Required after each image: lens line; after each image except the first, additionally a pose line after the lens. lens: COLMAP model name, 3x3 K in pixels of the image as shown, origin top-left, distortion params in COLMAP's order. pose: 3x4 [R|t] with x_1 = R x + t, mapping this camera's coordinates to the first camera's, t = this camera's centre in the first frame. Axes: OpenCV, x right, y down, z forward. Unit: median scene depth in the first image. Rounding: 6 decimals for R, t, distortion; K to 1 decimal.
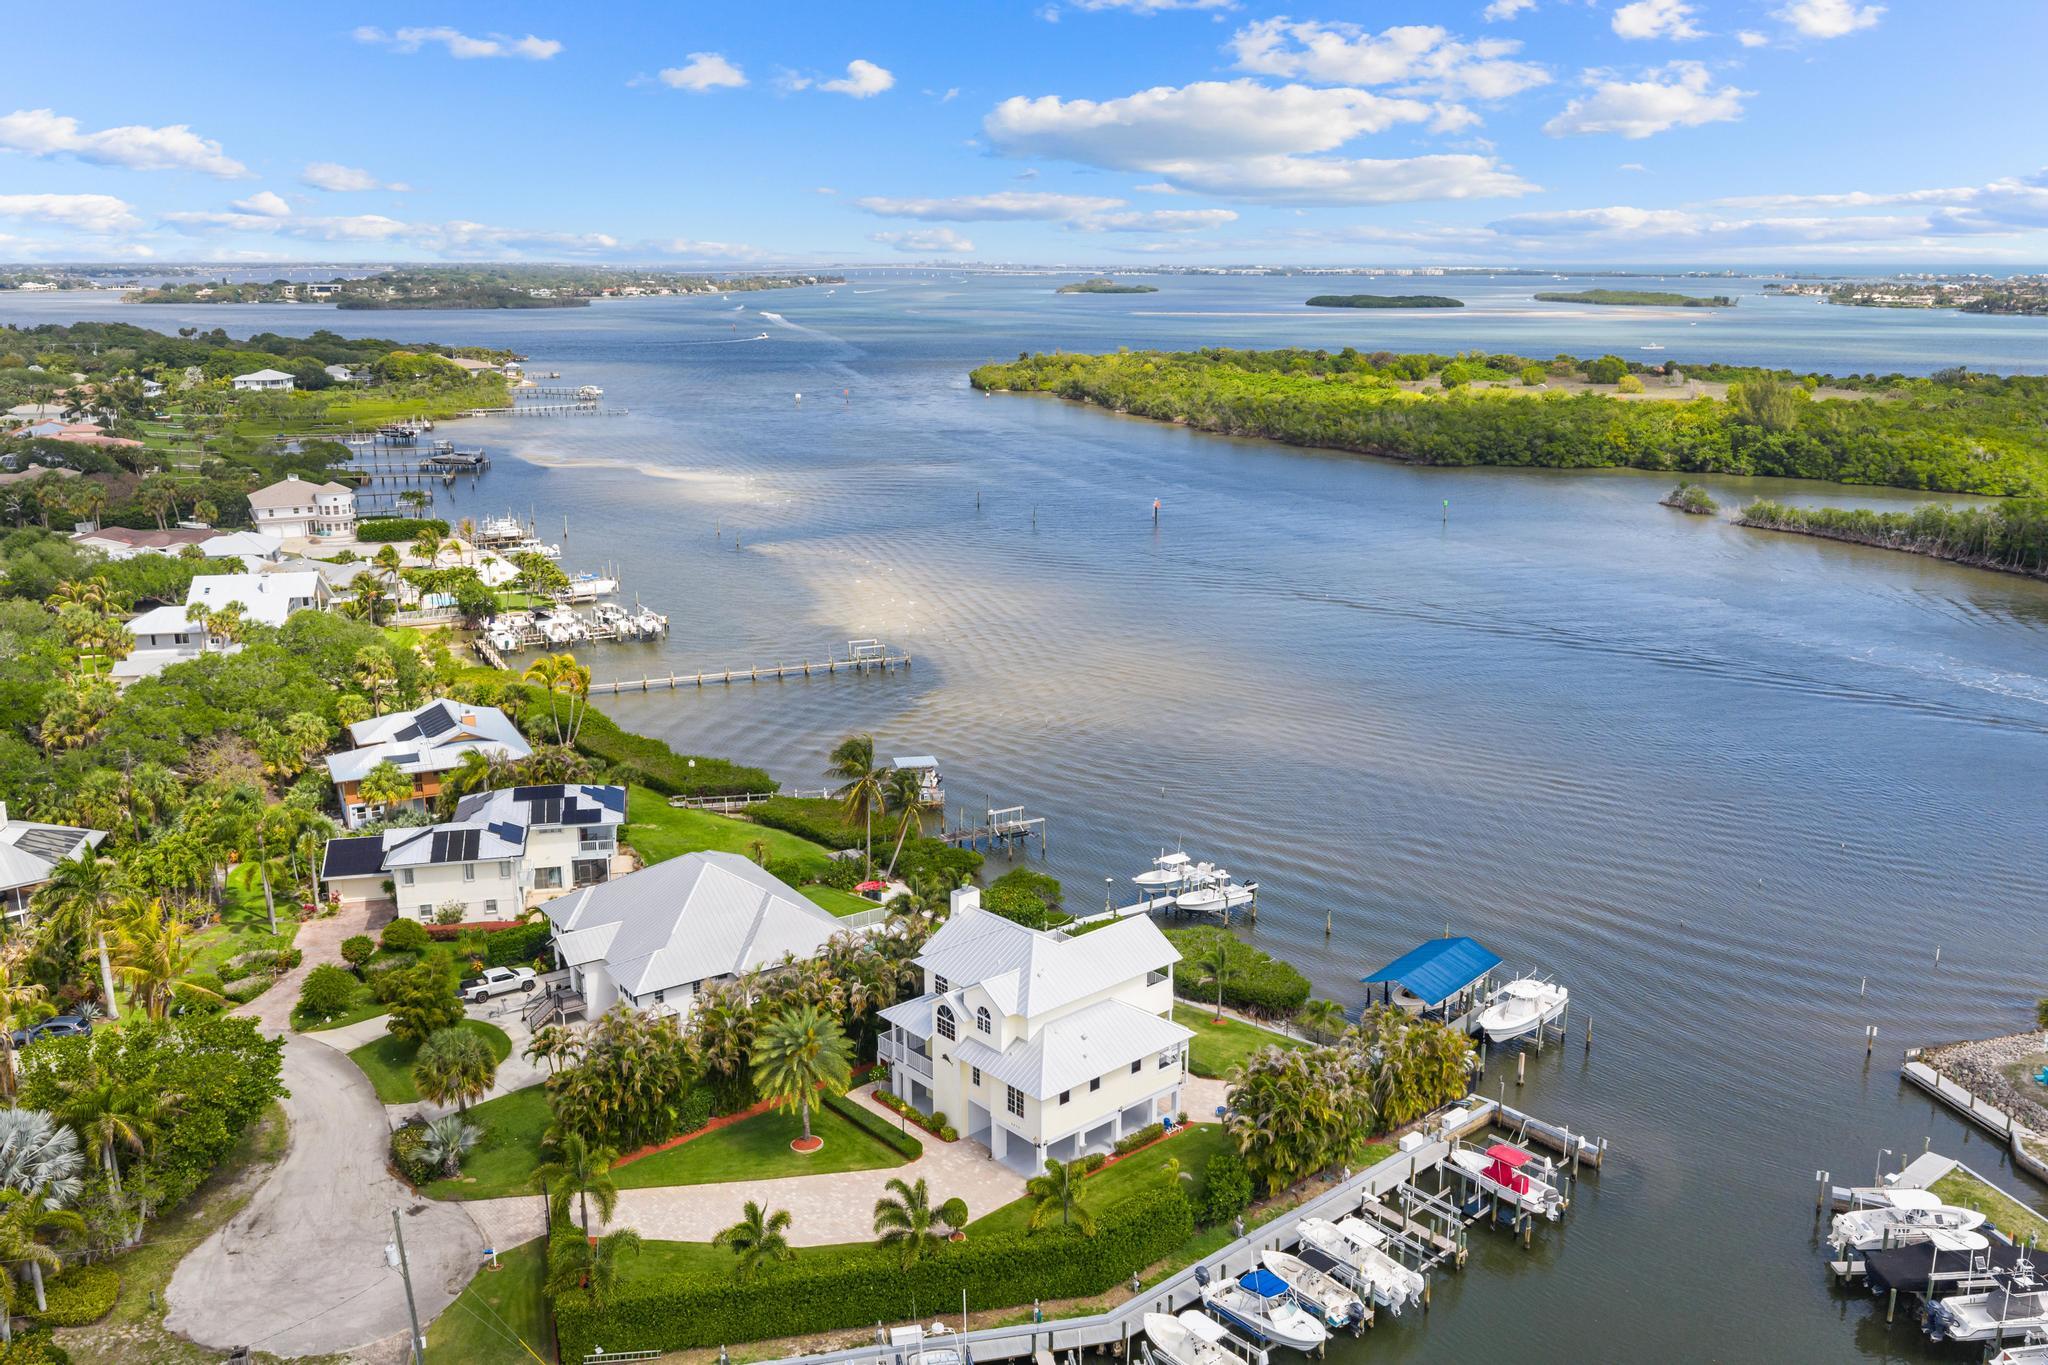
lens RADIAL K [[1687.9, 0, 1024.0], [0, 1687.9, 682.5], [0, 0, 1]] dist [0.022288, -0.042572]
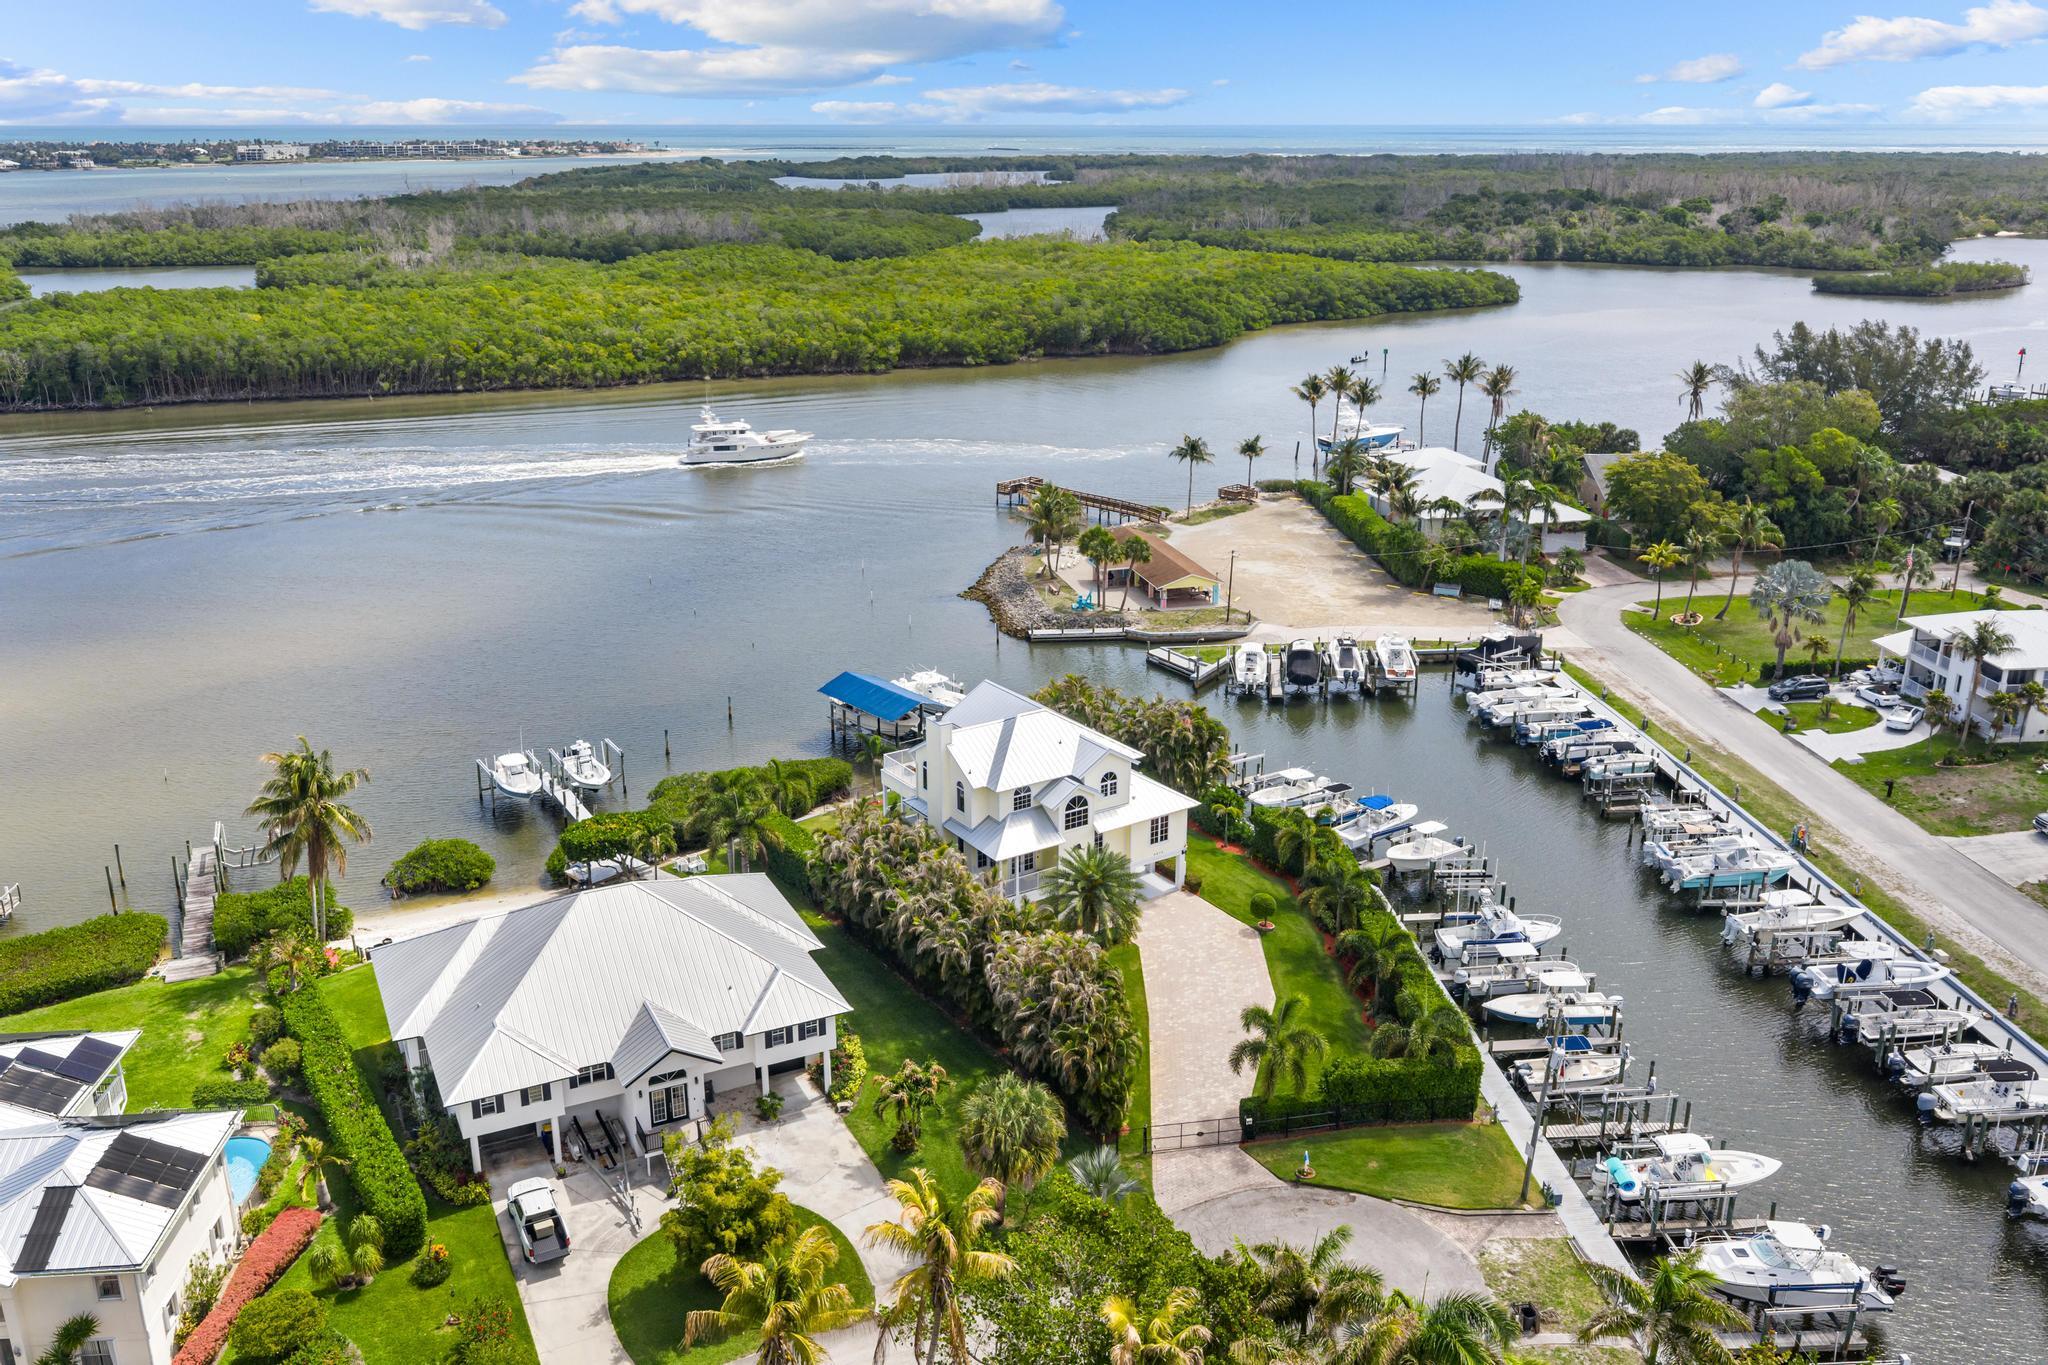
lens RADIAL K [[1690.7, 0, 1024.0], [0, 1690.7, 682.5], [0, 0, 1]] dist [0.008262, -0.011449]
pose [[0.131360, -0.311690, 0.941060, -0.329689], [0.240437, 0.930959, 0.274783, -0.051626], [-0.961735, 0.190170, 0.197232, 0.280887]]
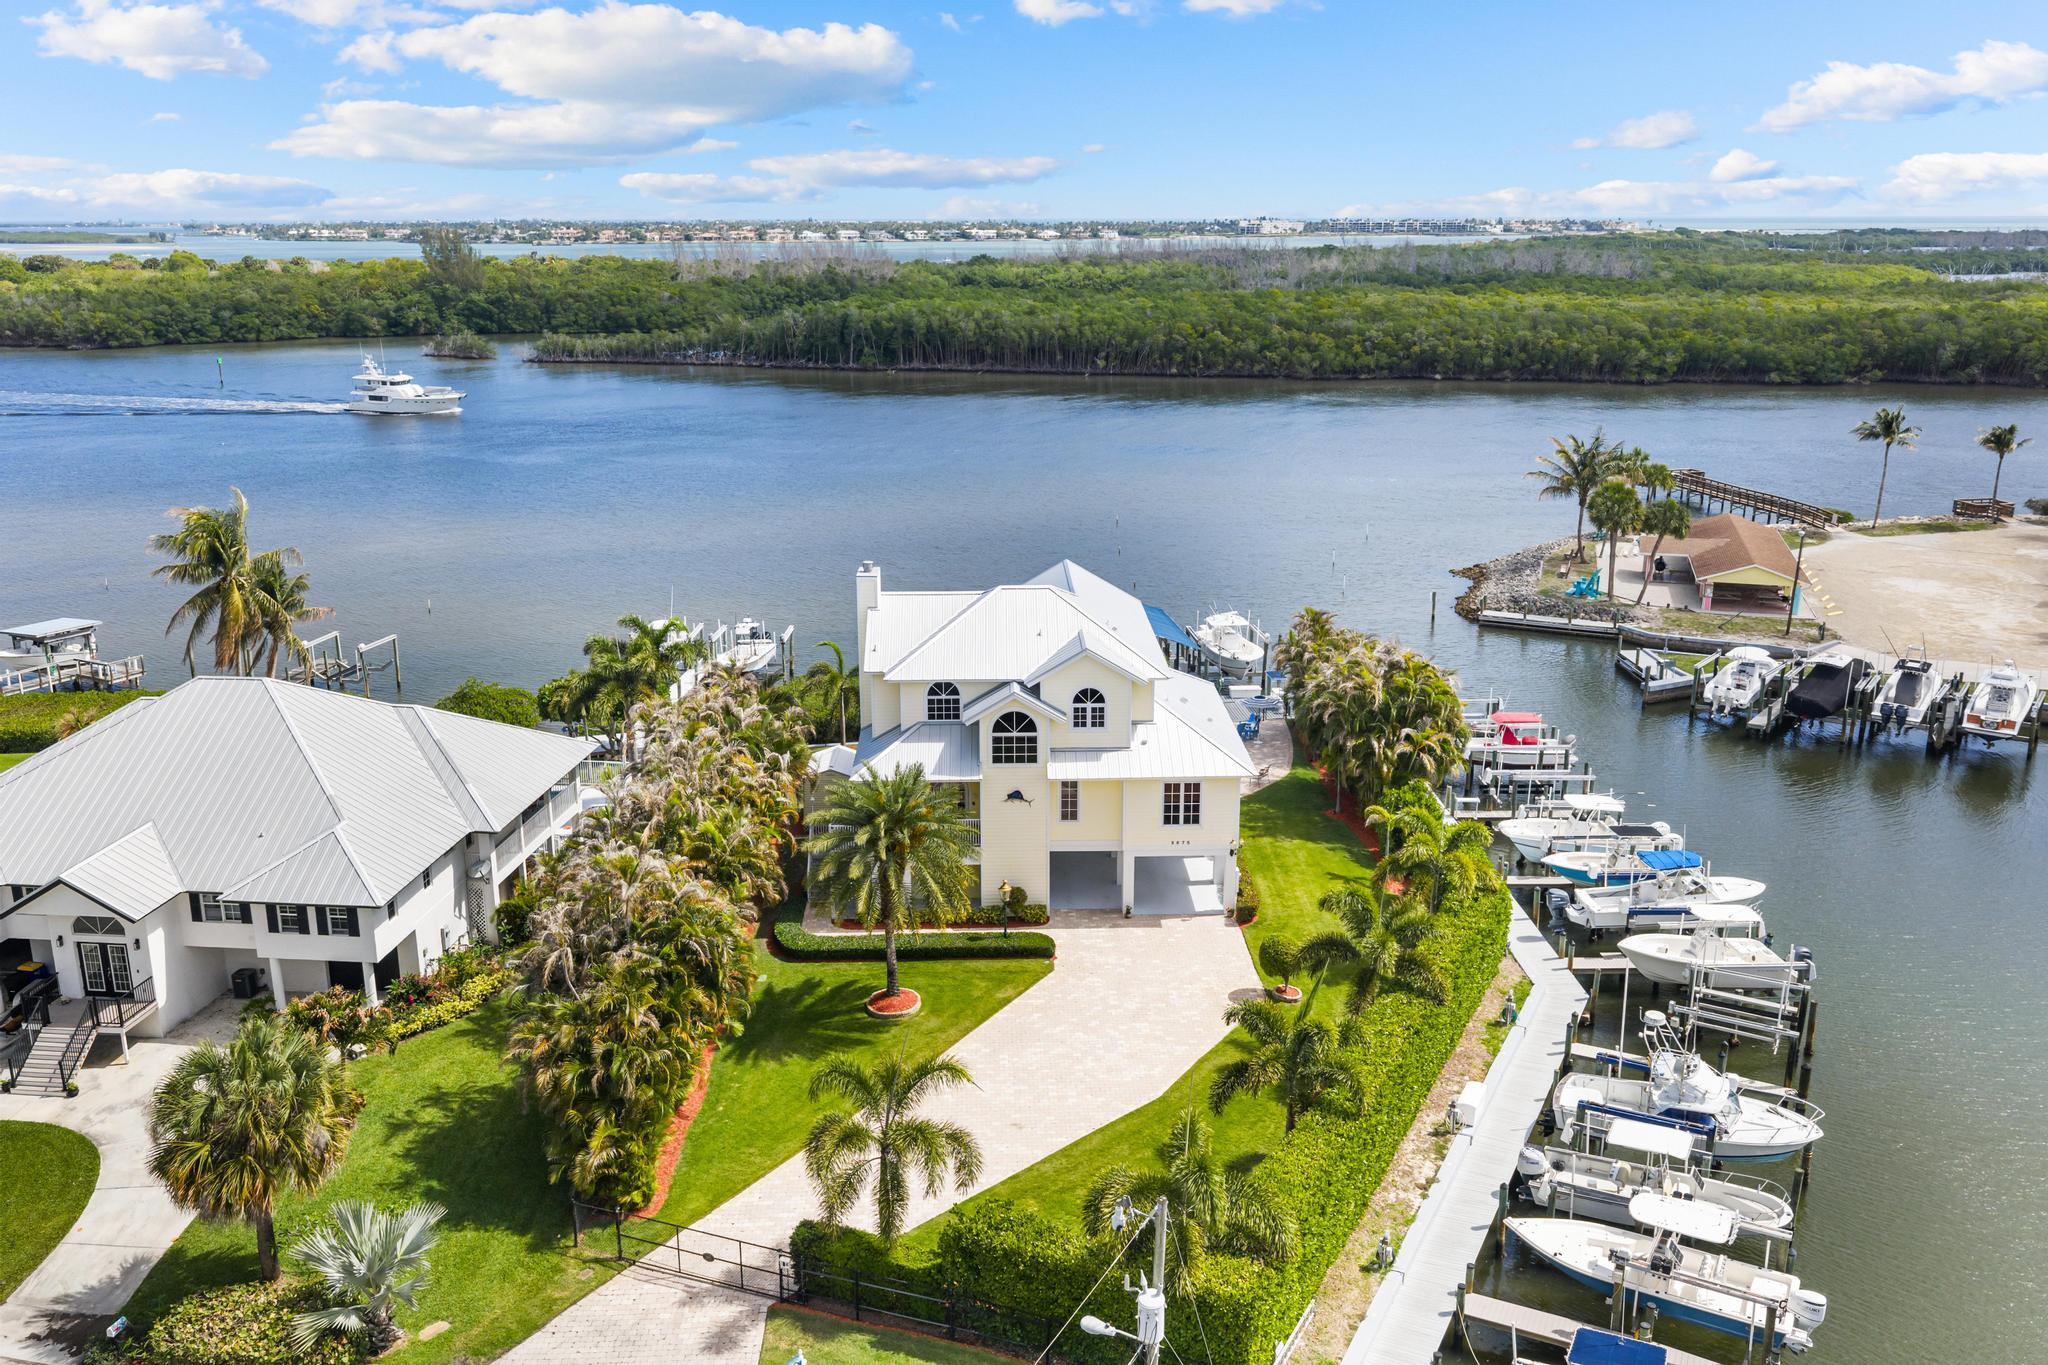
lens RADIAL K [[1687.9, 0, 1024.0], [0, 1687.9, 682.5], [0, 0, 1]] dist [0.022288, -0.042572]
pose [[0.640791, -0.205049, 0.739825, -0.171770], [0.188326, 0.976211, 0.107449, 0.039280], [-0.744258, 0.070476, 0.664164, 0.199486]]
